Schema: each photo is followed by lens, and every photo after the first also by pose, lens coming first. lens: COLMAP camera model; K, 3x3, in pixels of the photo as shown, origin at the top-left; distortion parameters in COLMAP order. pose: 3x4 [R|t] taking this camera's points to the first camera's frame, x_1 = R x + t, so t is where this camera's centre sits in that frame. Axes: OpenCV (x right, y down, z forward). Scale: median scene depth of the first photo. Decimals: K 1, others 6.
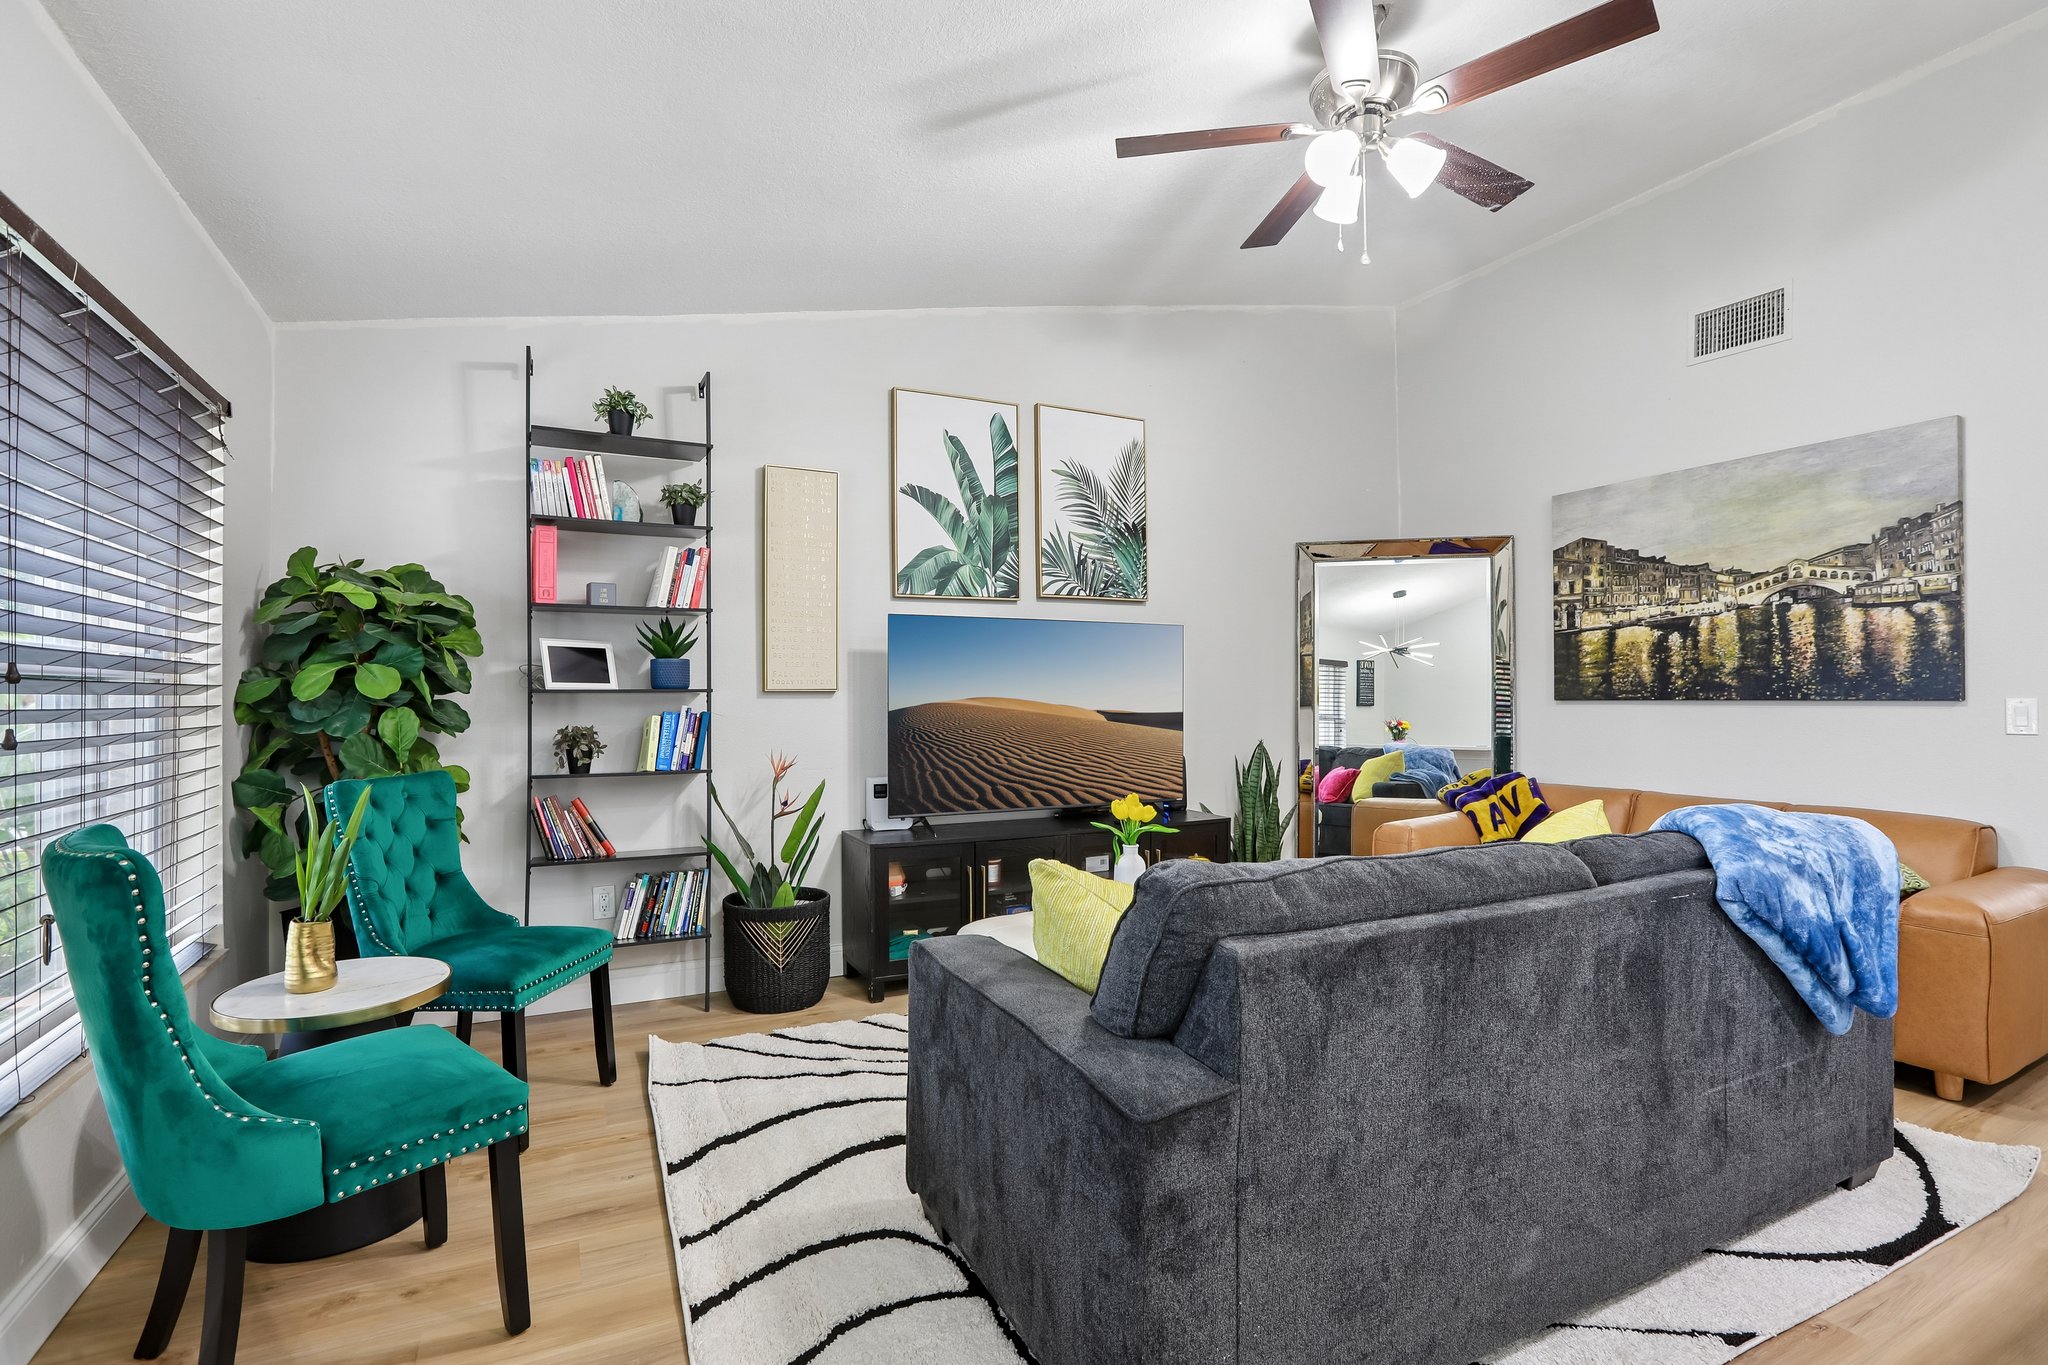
lens RADIAL K [[937.3, 0, 1020.7], [0, 937.3, 686.1], [0, 0, 1]] dist [-0.042632, 0.015816]
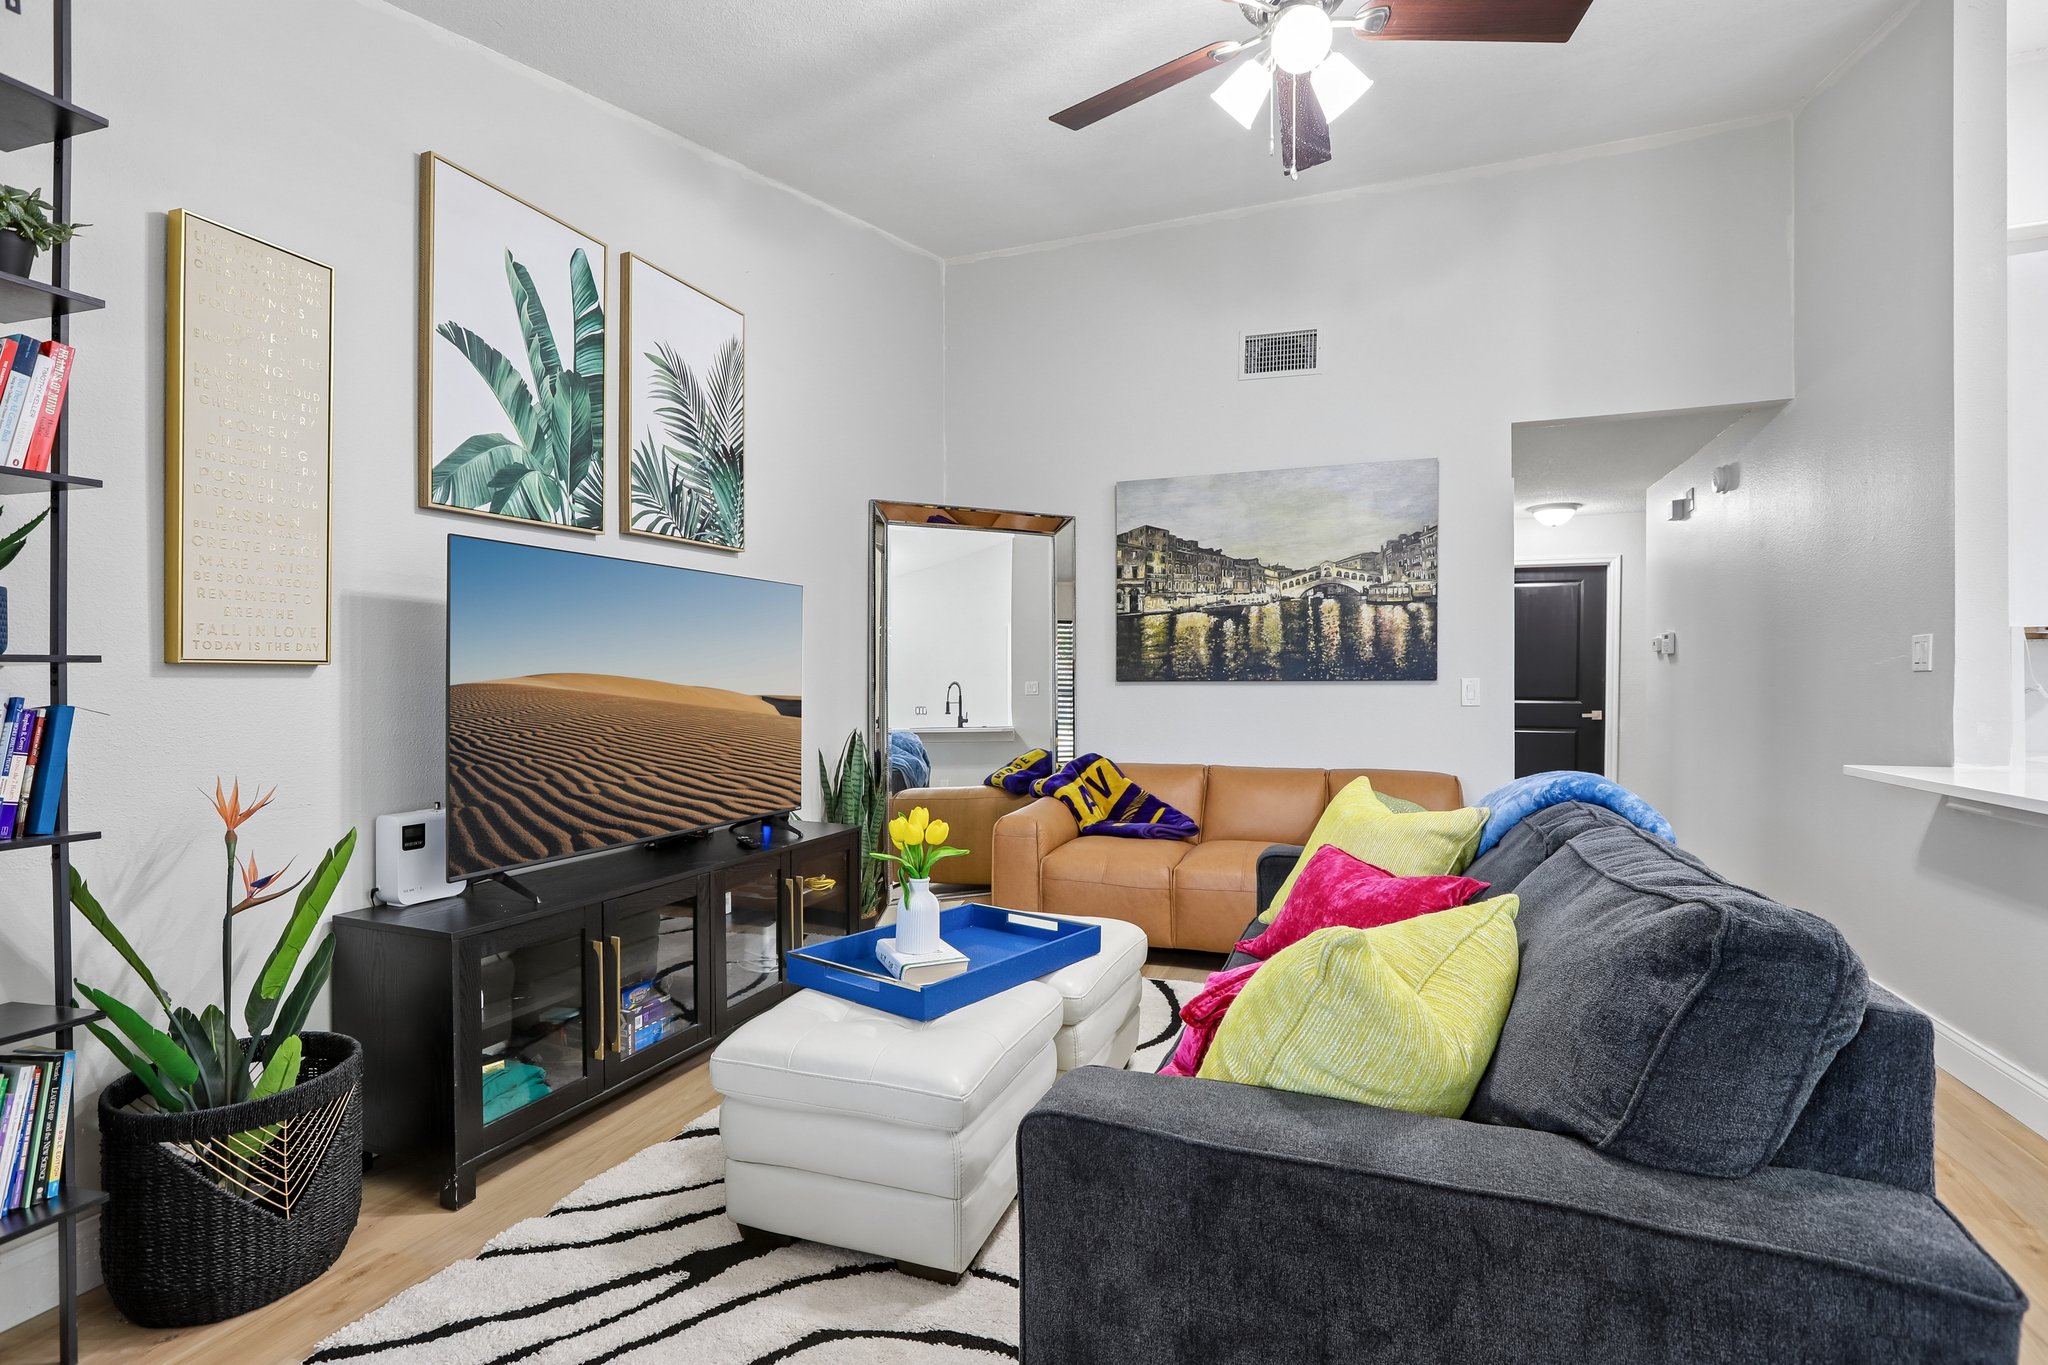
lens RADIAL K [[981.0, 0, 1018.4], [0, 981.0, 678.5], [0, 0, 1]] dist [-0.073110, 0.057584]
pose [[0.750919, 0.000573, 0.660394, -0.252325], [-0.006592, 0.999956, 0.006627, 0.006399], [-0.660361, -0.009330, 0.750890, 0.290818]]
